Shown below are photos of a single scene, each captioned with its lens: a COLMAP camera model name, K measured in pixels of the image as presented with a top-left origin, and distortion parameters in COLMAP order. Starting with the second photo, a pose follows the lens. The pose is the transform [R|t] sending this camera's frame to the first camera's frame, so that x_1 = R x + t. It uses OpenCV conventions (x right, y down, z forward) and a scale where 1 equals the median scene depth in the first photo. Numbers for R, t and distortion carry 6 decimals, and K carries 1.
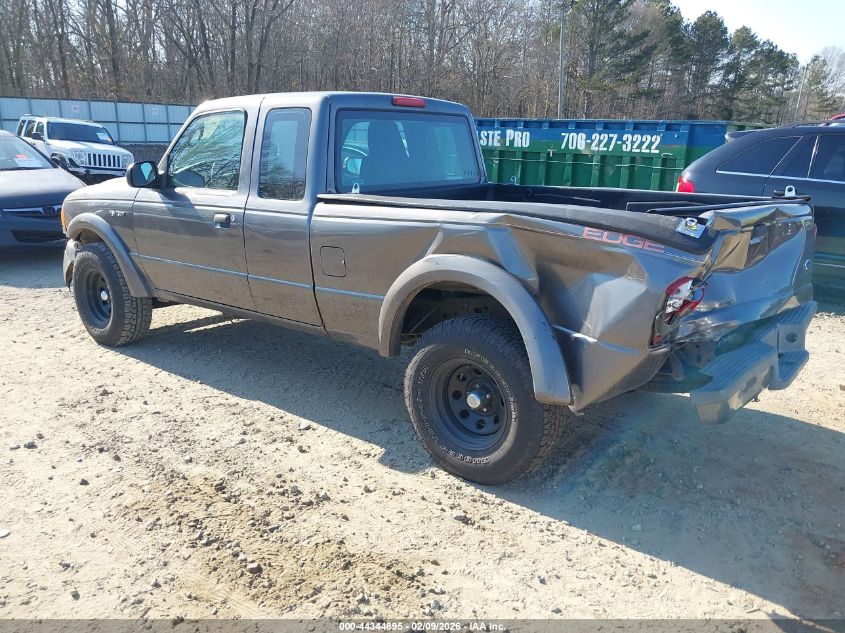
lens RADIAL K [[678.0, 0, 421.2], [0, 678.0, 316.9], [0, 0, 1]] dist [0.010581, 0.001815]
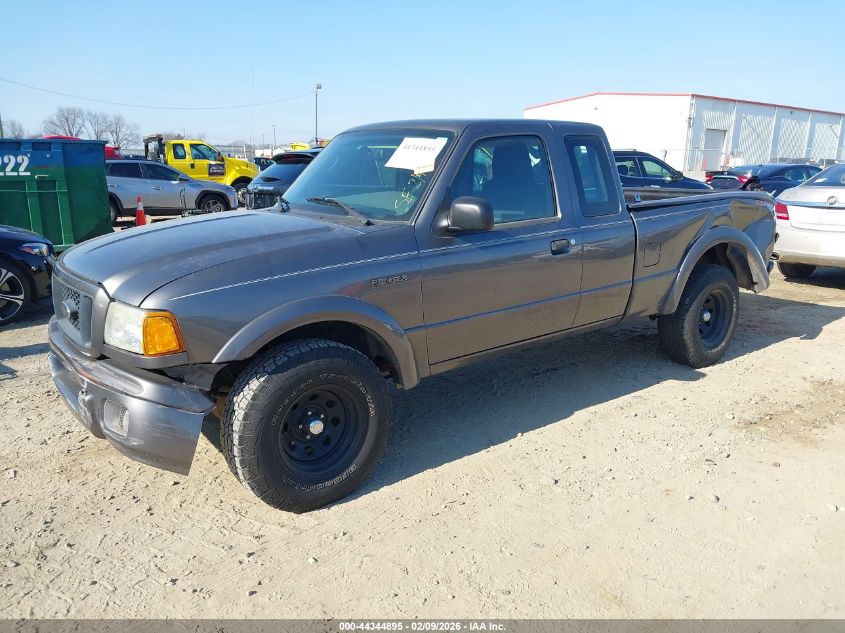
lens RADIAL K [[678.0, 0, 420.8], [0, 678.0, 316.7], [0, 0, 1]] dist [0.010581, 0.001815]
pose [[0.263712, -0.248263, 0.932106, -0.400378], [0.268145, 0.947092, 0.176391, -0.084969], [-0.926582, 0.203424, 0.316330, 0.277305]]
